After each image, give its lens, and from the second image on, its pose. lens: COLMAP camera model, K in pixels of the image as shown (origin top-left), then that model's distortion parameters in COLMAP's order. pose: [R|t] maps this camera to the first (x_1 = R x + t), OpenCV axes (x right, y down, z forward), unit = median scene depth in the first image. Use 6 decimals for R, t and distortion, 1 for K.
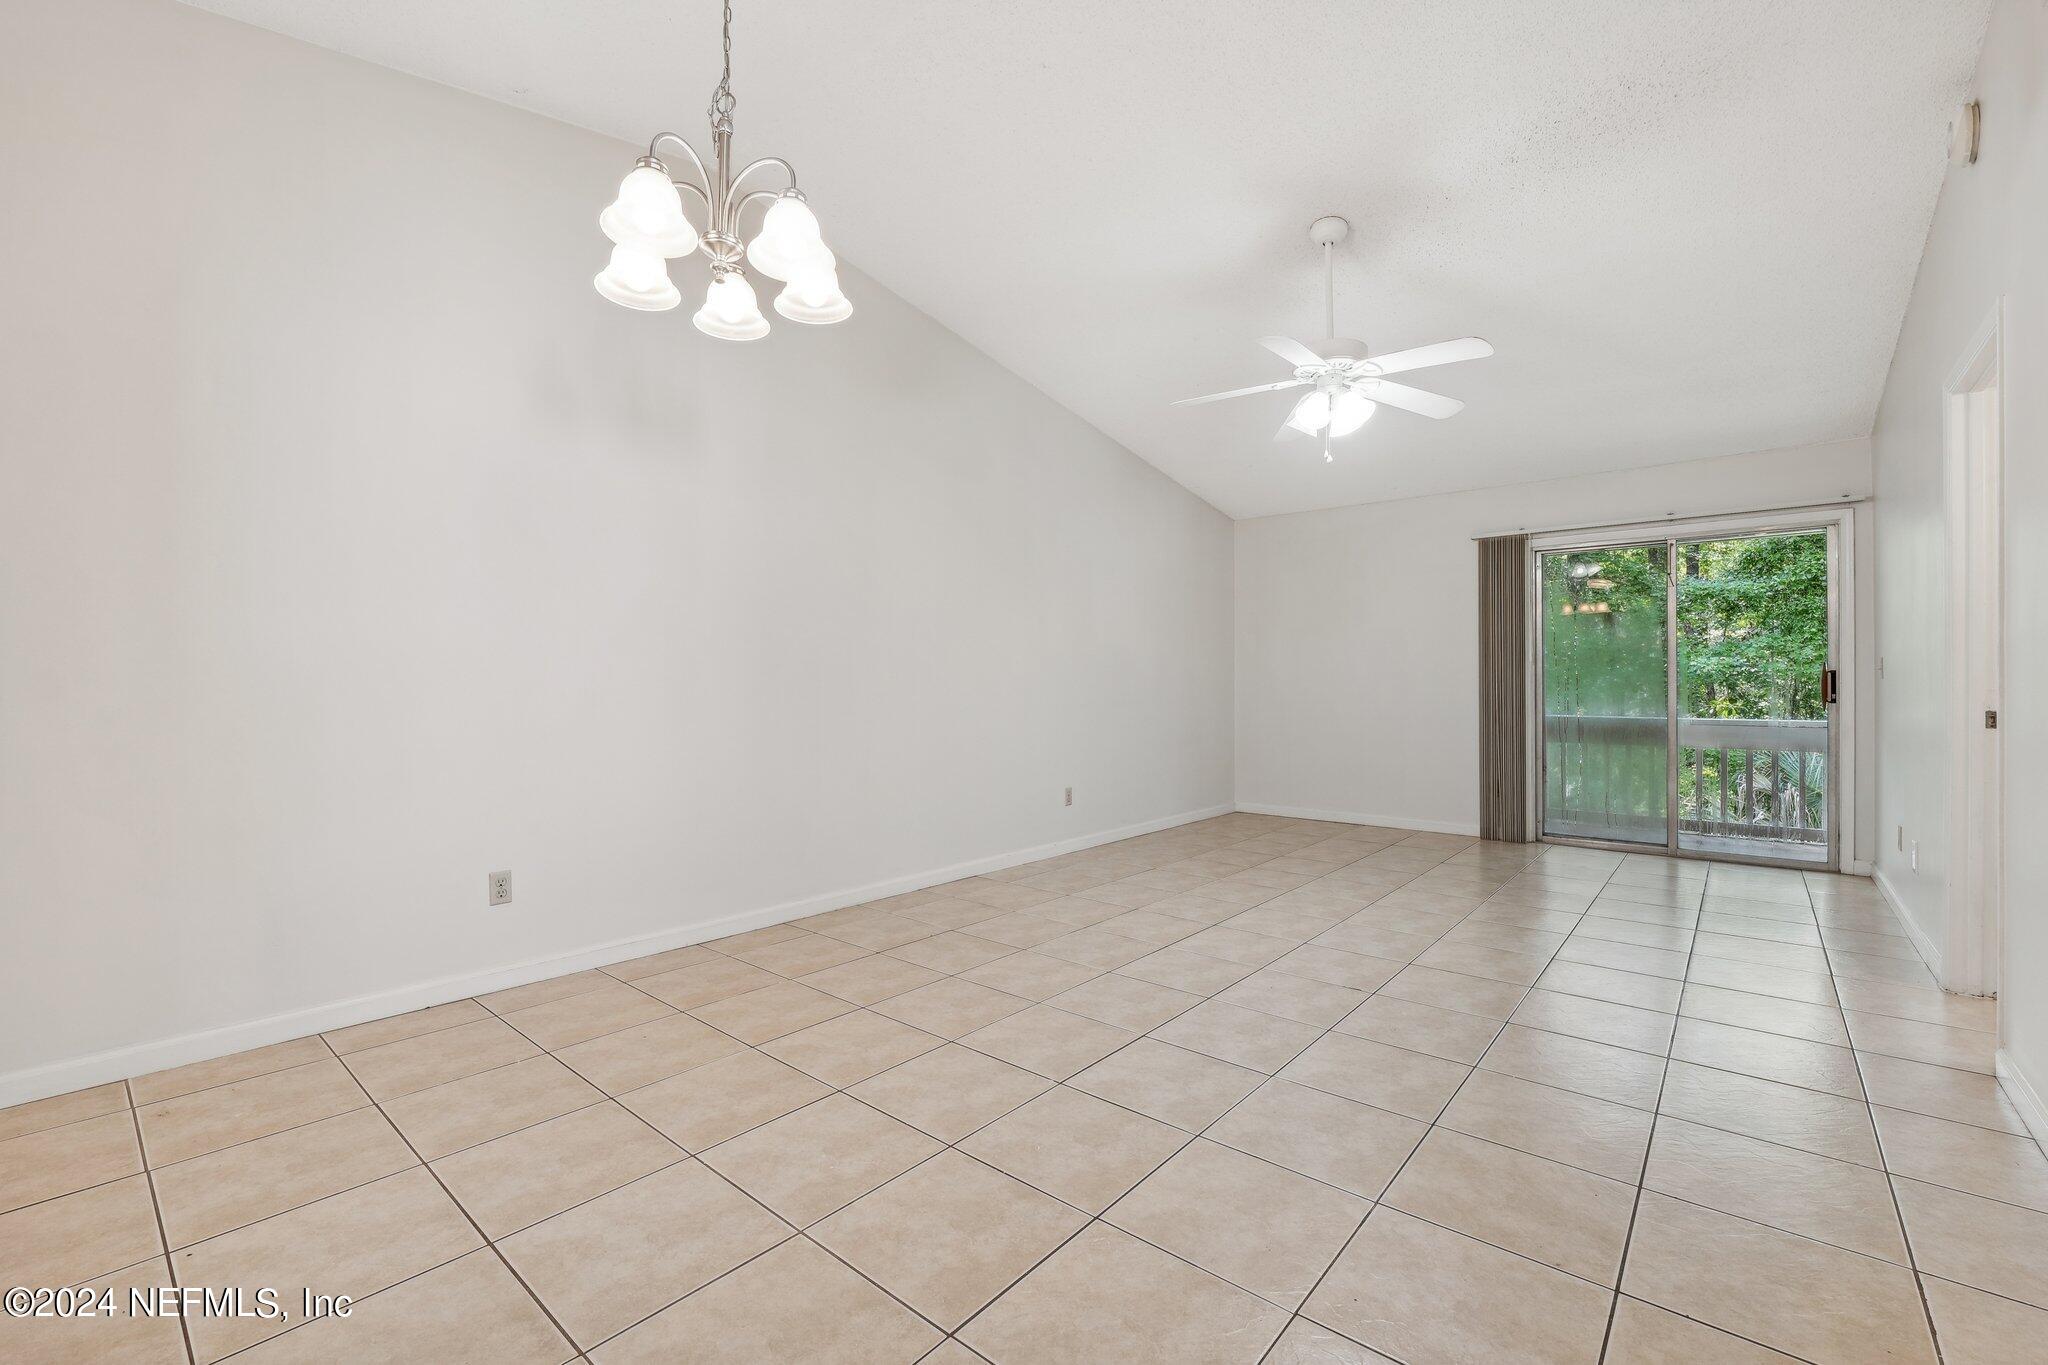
lens RADIAL K [[853.8, 0, 1020.3], [0, 853.8, 687.8], [0, 0, 1]] dist [-0.017119, 0.000119]
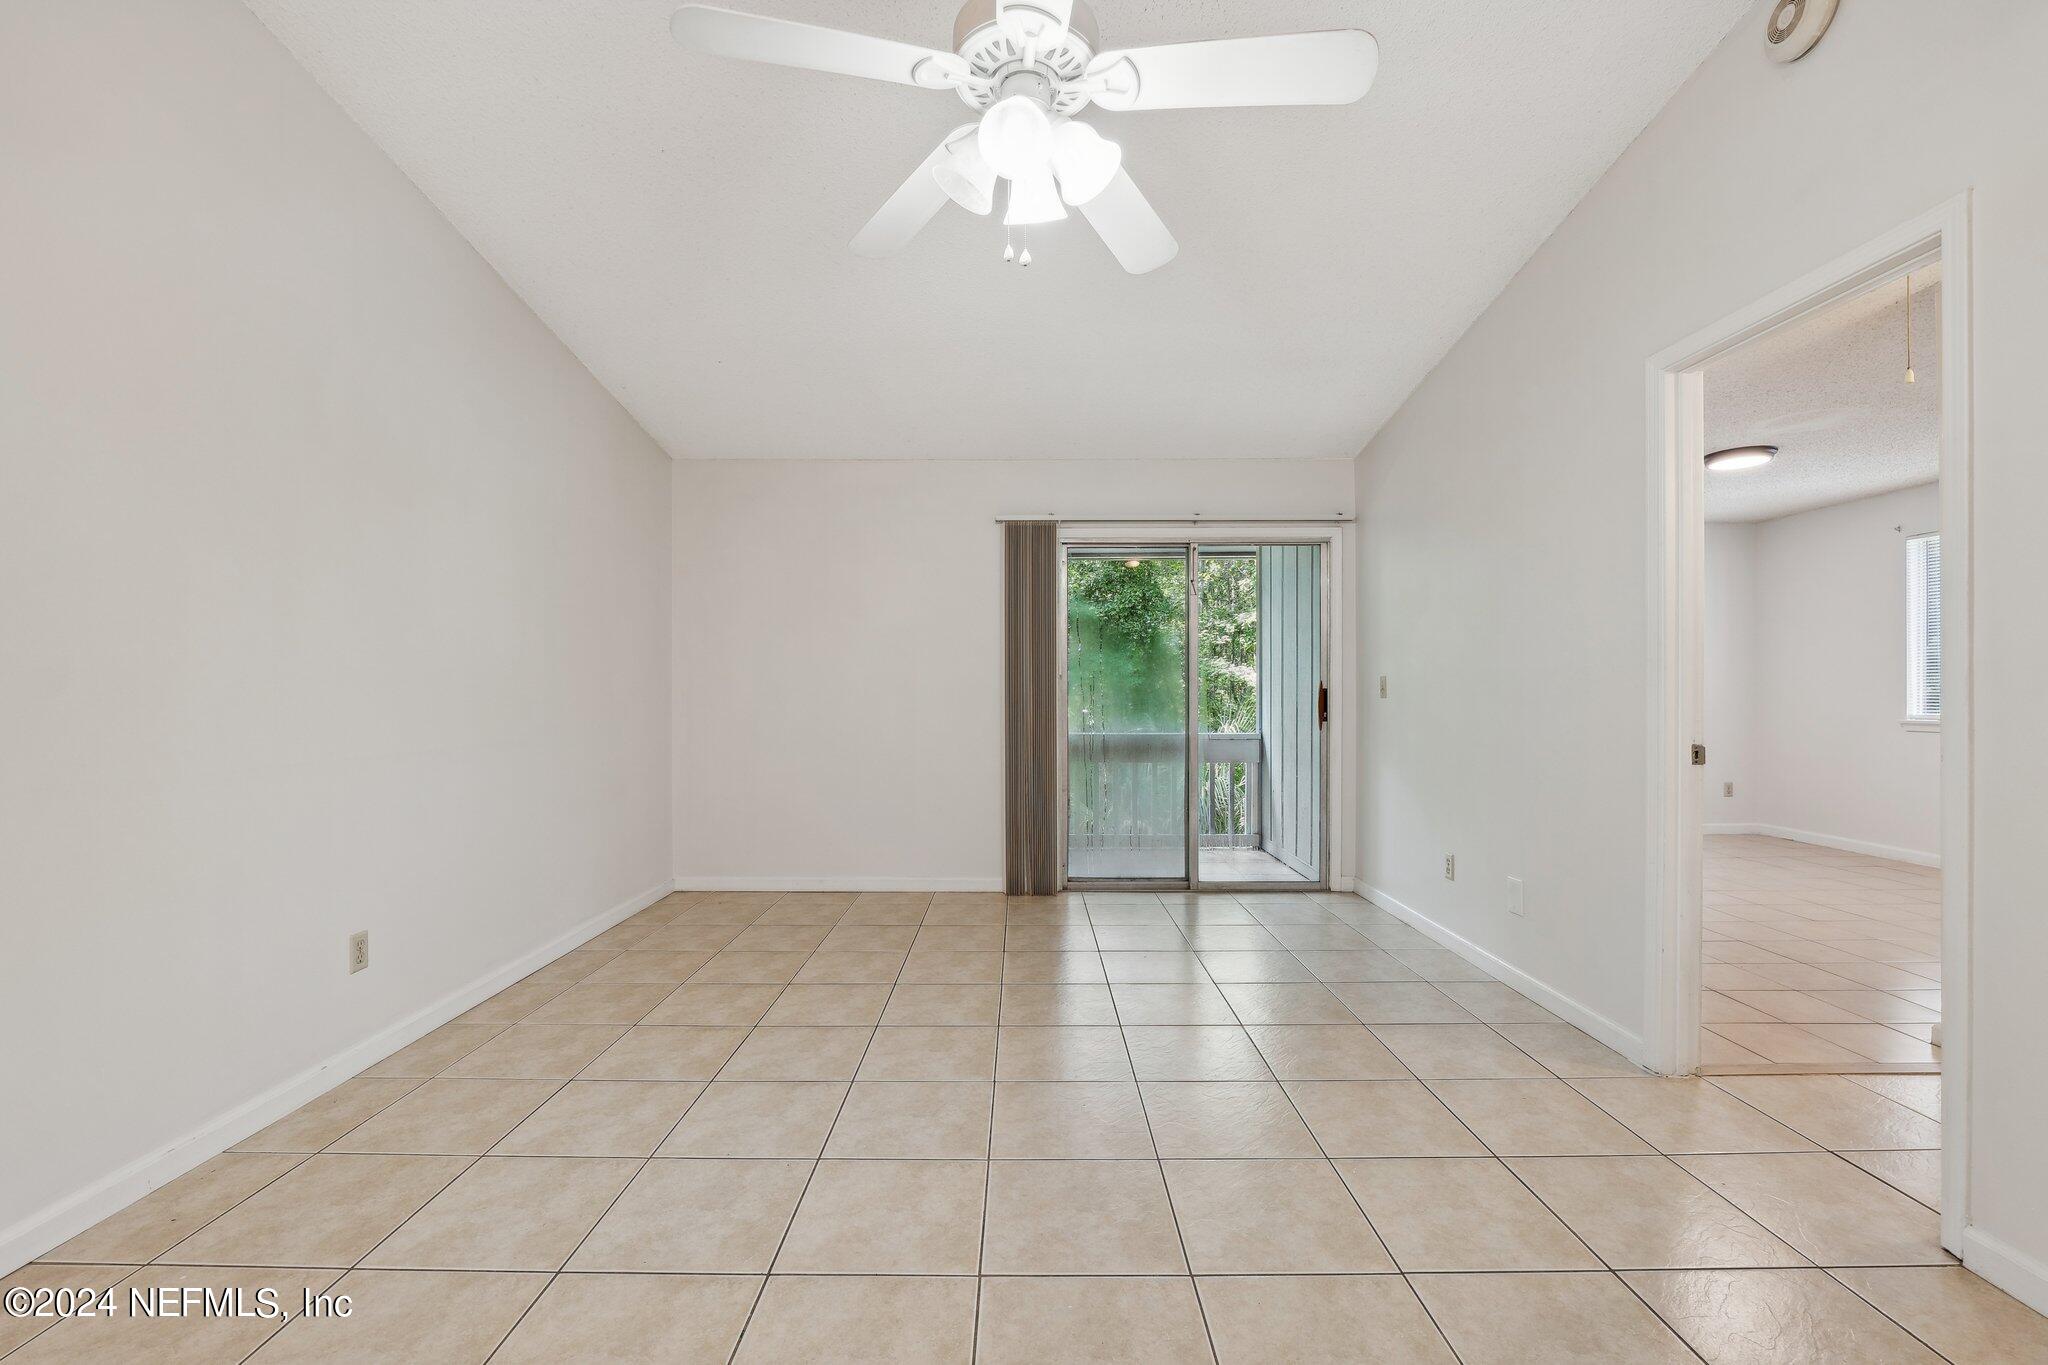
lens RADIAL K [[861.8, 0, 1019.6], [0, 861.8, 688.3], [0, 0, 1]] dist [0.003450, -0.009926]
pose [[0.759445, 0.002762, 0.650565, 0.023202], [0.001697, 0.999979, -0.006227, -0.012565], [-0.650569, 0.005833, 0.759425, 0.382024]]
